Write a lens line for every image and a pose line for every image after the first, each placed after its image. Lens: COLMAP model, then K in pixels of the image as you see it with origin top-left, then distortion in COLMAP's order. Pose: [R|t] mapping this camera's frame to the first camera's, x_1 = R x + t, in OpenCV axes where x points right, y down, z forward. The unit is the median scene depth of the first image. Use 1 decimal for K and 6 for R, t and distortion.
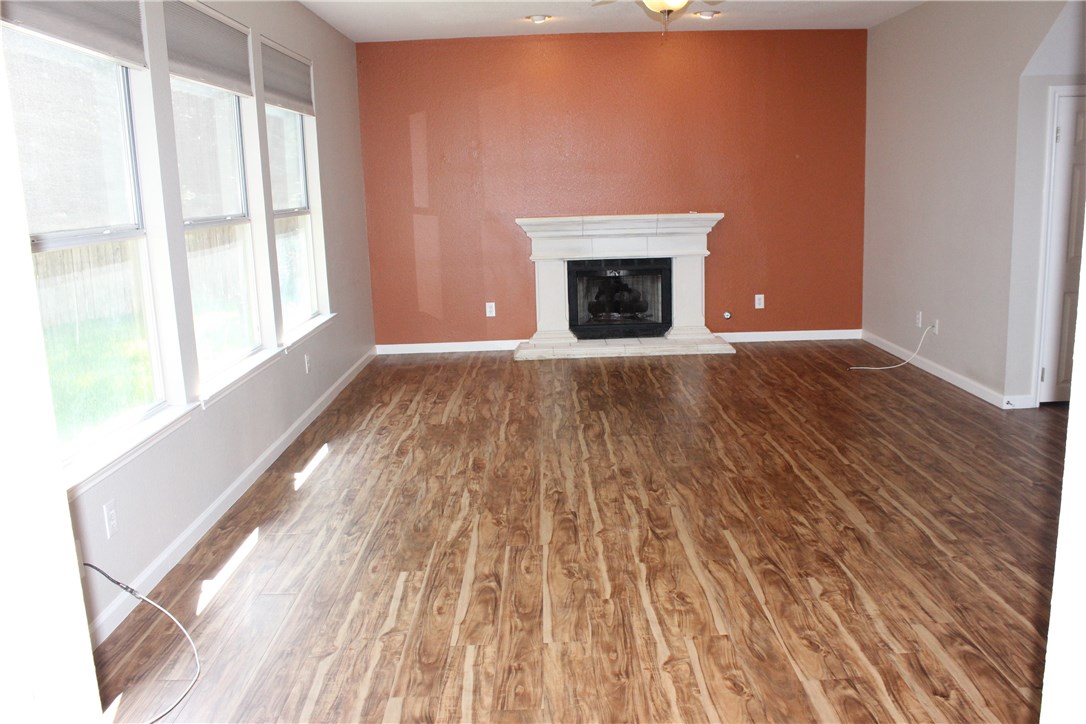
lens RADIAL K [[913.3, 0, 546.4], [0, 913.3, 363.4], [0, 0, 1]] dist [-0.146081, 0.121513]
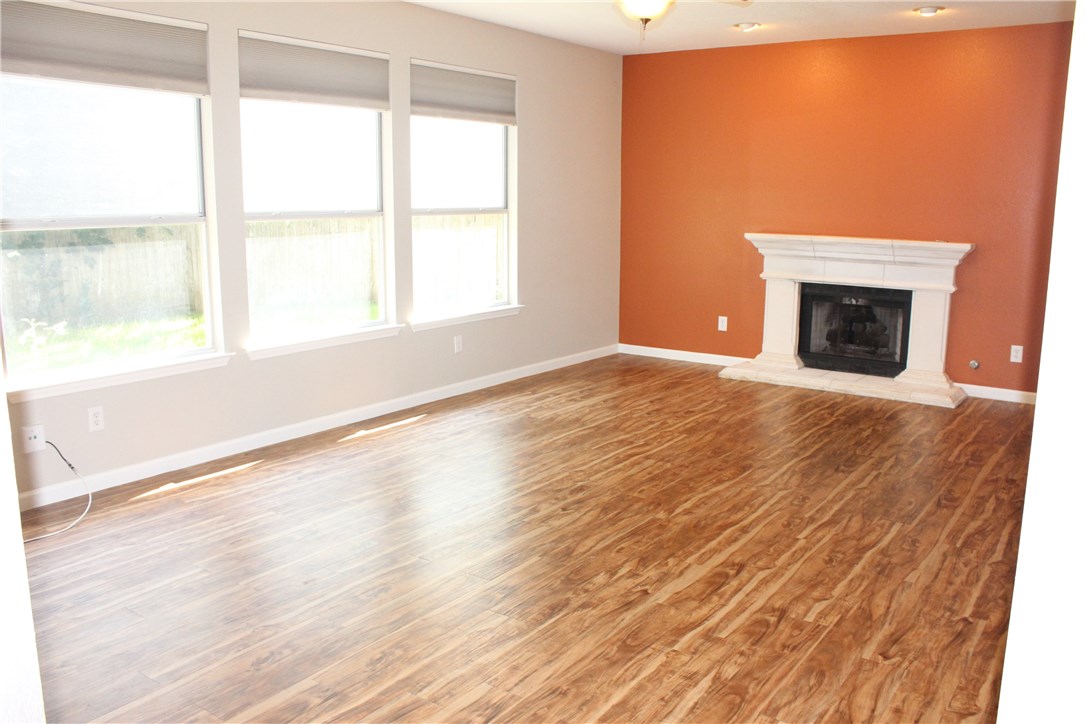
lens RADIAL K [[913.3, 0, 582.3], [0, 913.3, 372.5], [0, 0, 1]] dist [-0.146081, 0.121513]
pose [[0.821976, 0.149422, -0.549571, 0.582644], [-0.147279, 0.987914, 0.048321, -0.051466], [0.550149, 0.041222, 0.834048, 0.158977]]
